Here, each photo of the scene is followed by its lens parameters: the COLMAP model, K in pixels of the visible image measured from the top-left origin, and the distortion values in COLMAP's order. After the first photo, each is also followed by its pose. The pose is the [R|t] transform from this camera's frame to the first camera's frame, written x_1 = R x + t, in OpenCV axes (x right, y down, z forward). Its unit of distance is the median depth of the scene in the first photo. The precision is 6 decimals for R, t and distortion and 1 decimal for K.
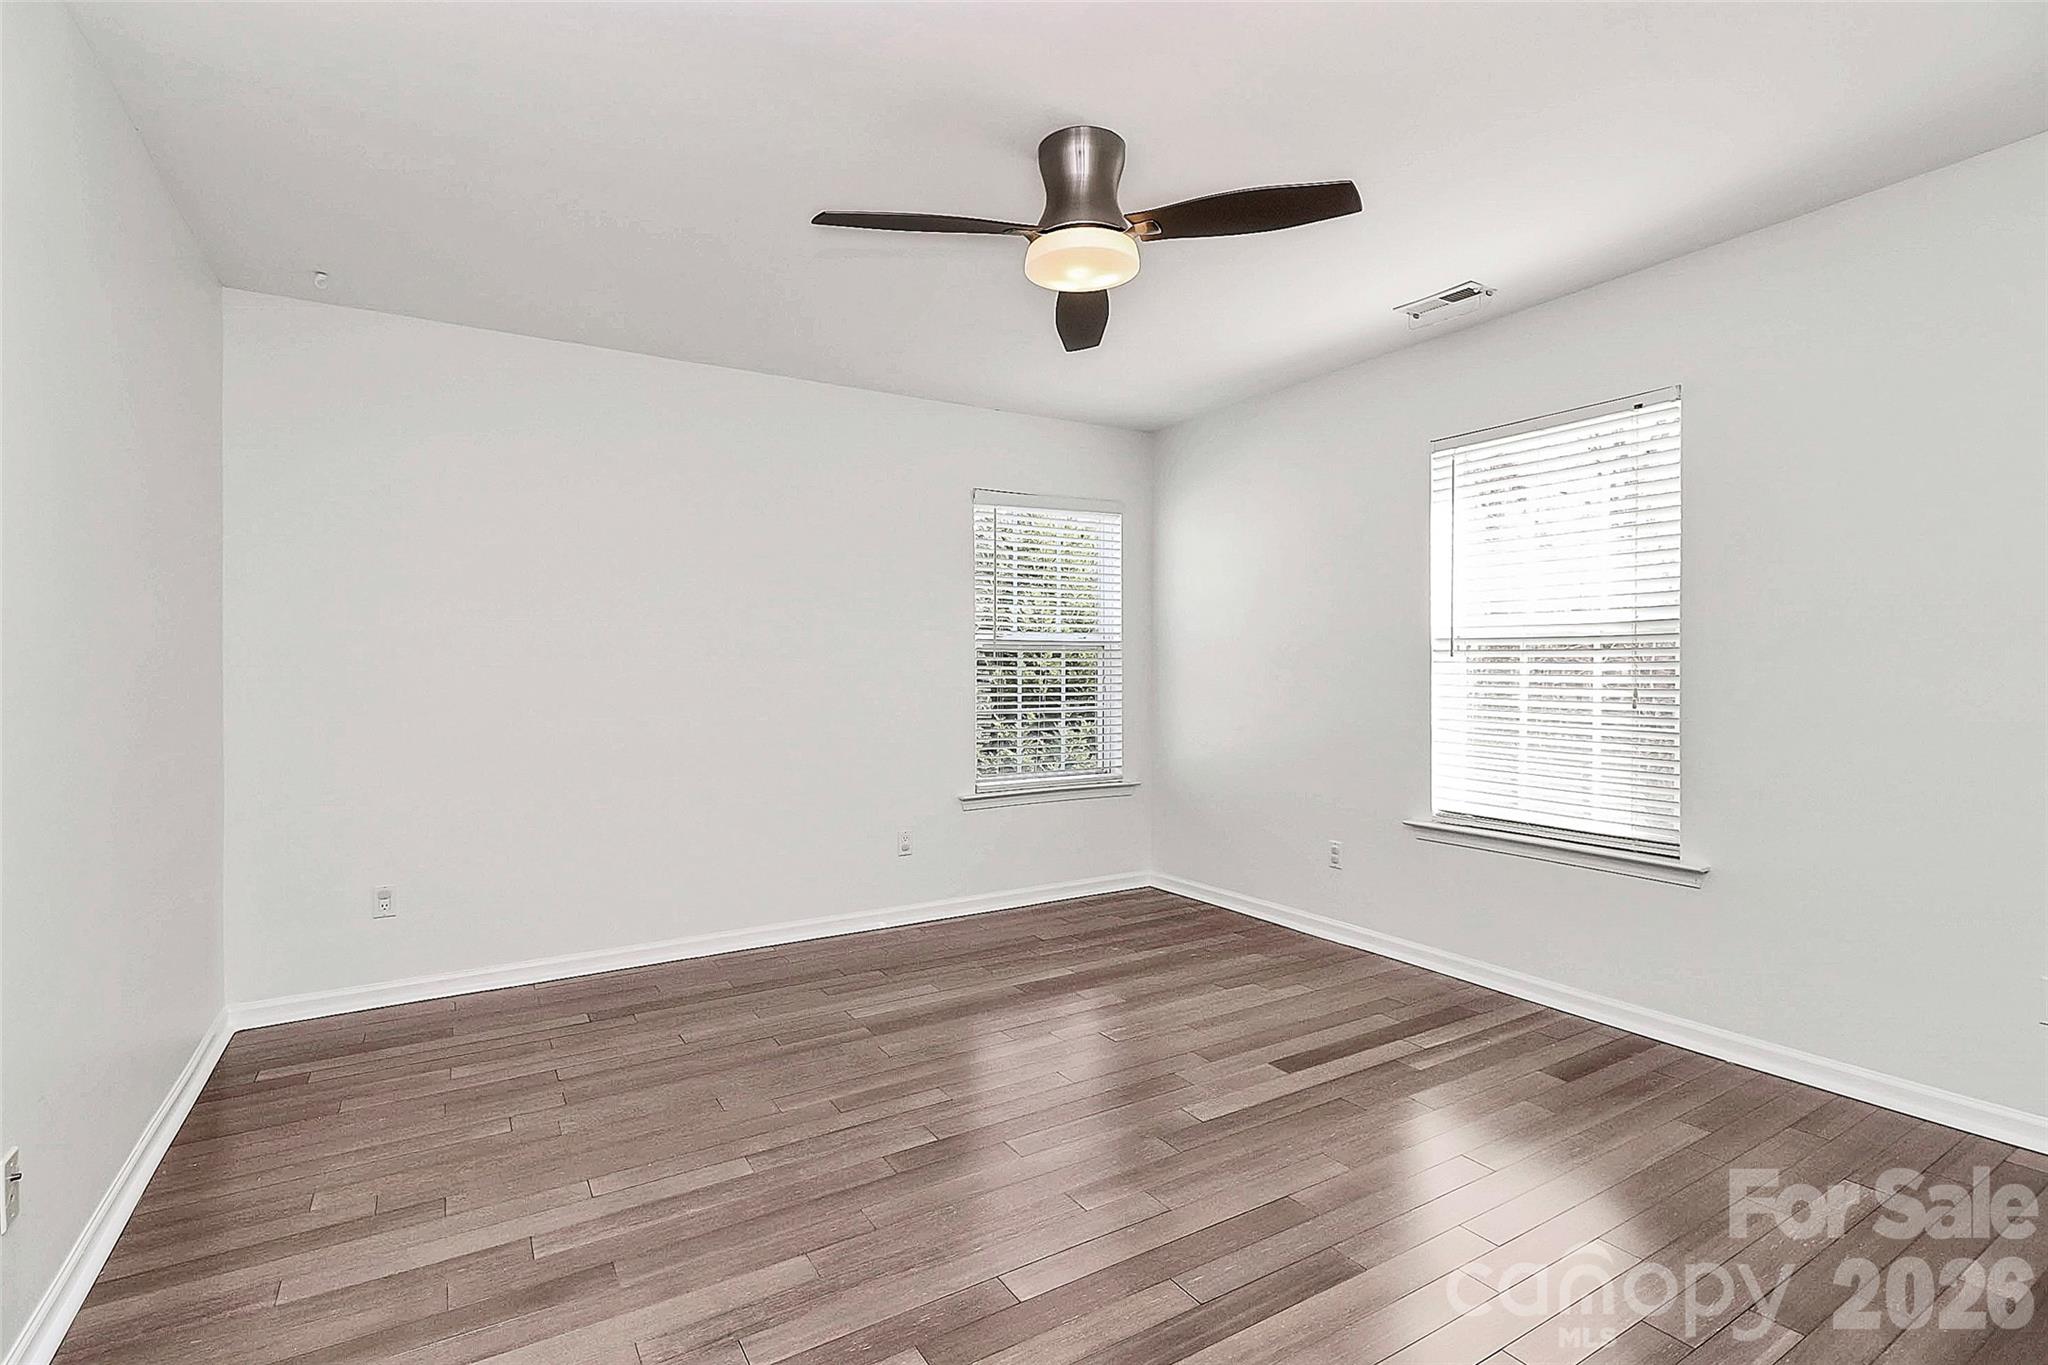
lens RADIAL K [[983.4, 0, 1023.3], [0, 983.4, 672.6], [0, 0, 1]] dist [-0.001742, -0.000403]
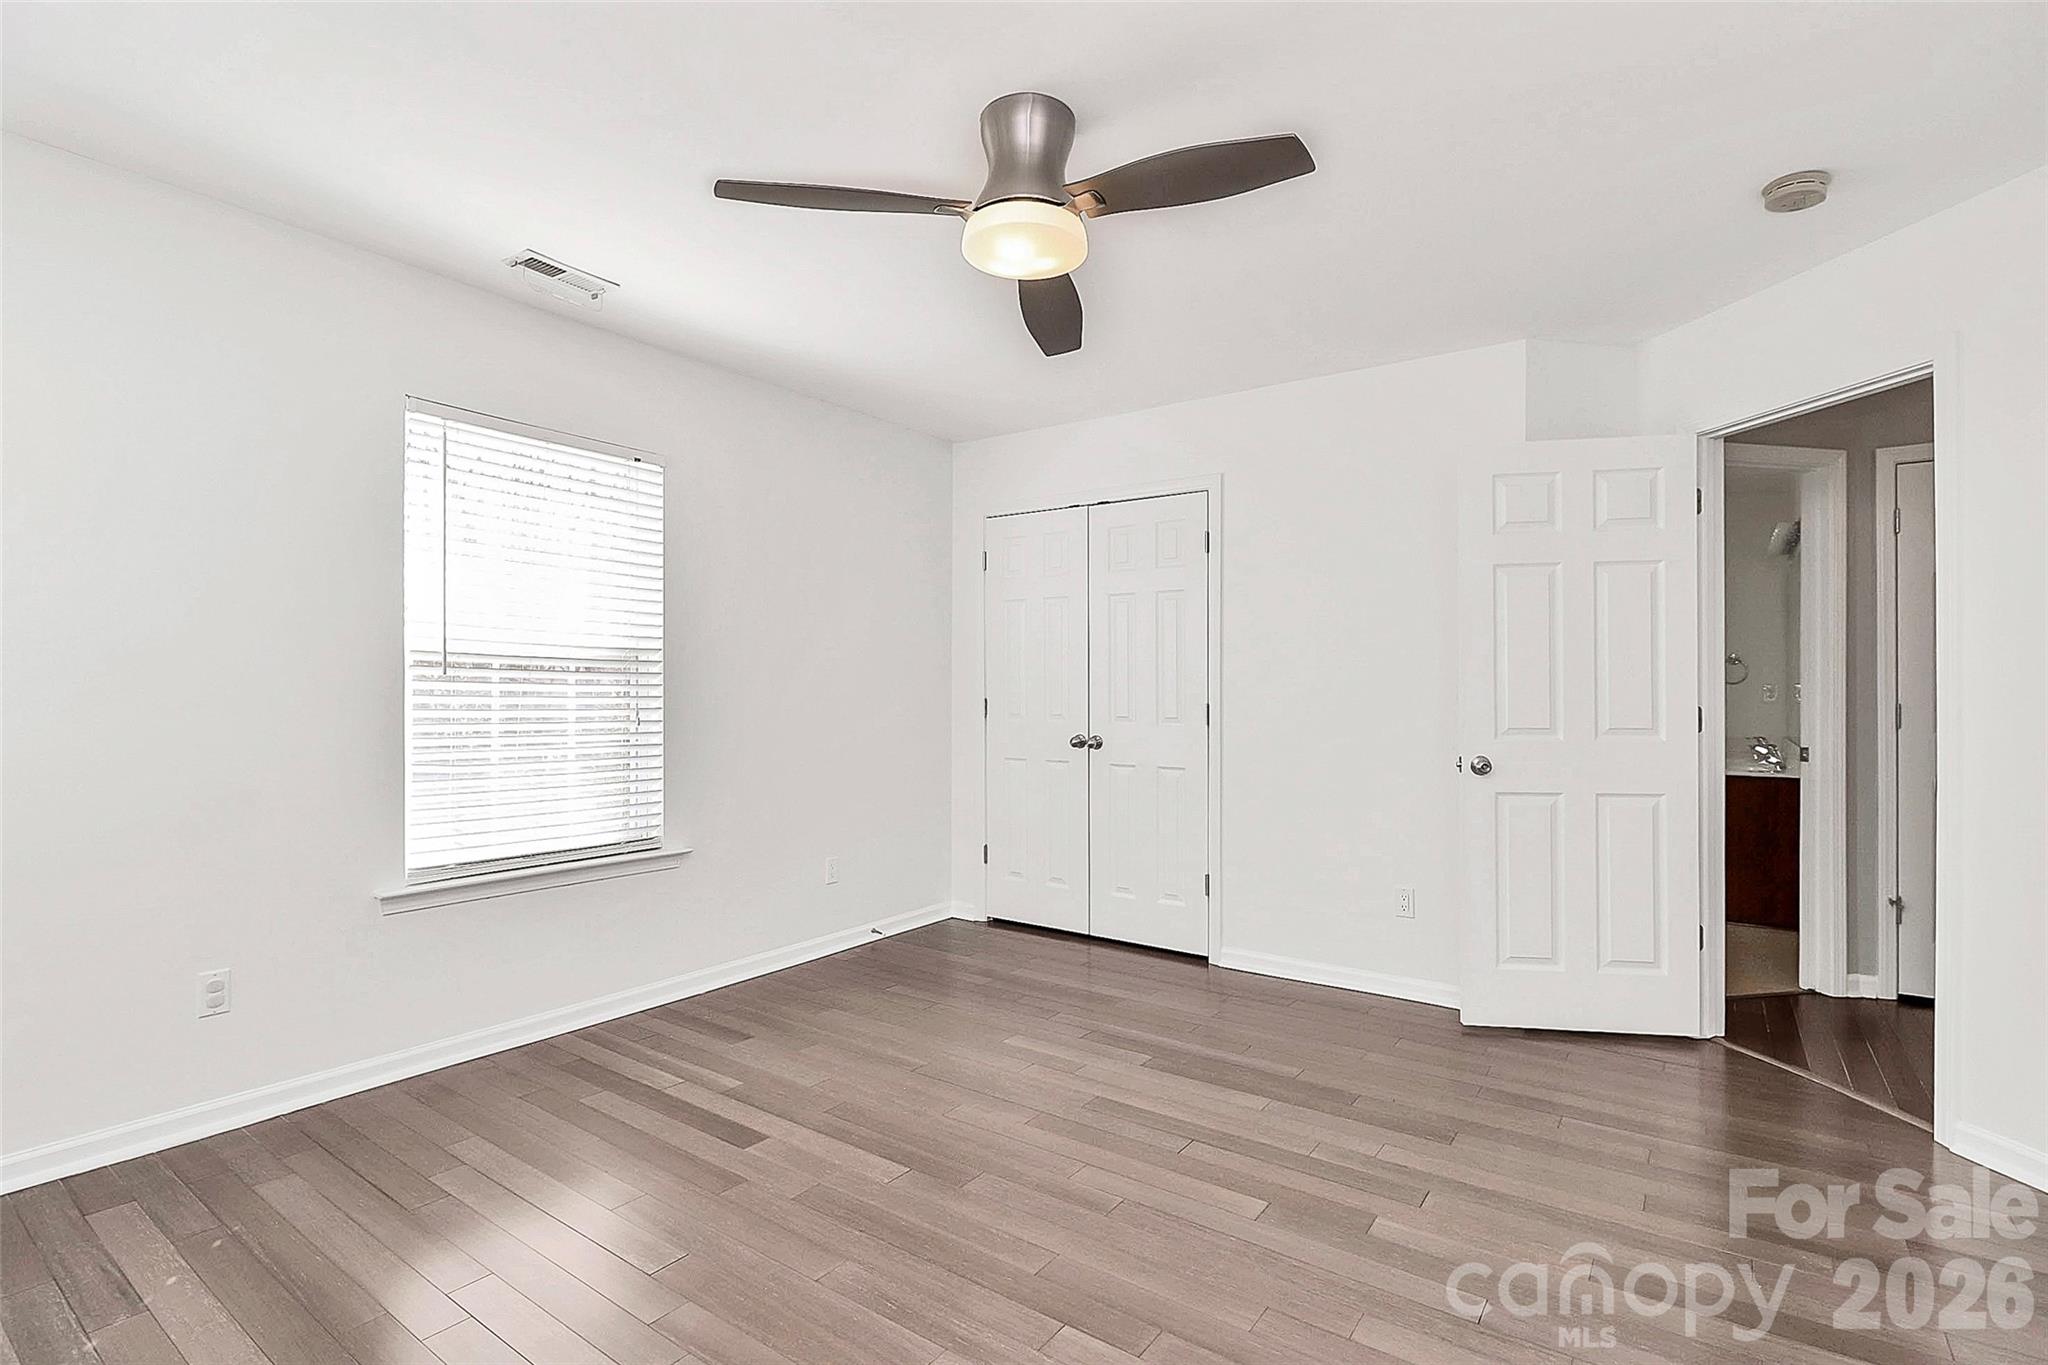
lens RADIAL K [[976.2, 0, 1028.9], [0, 976.2, 697.4], [0, 0, 1]] dist [-0.000768, -0.000520]
pose [[-0.405459, -0.002059, 0.914111, -0.578588], [-0.000896, 0.999998, 0.001855, 0.001494], [-0.914113, -0.000067, -0.405460, 1.027194]]
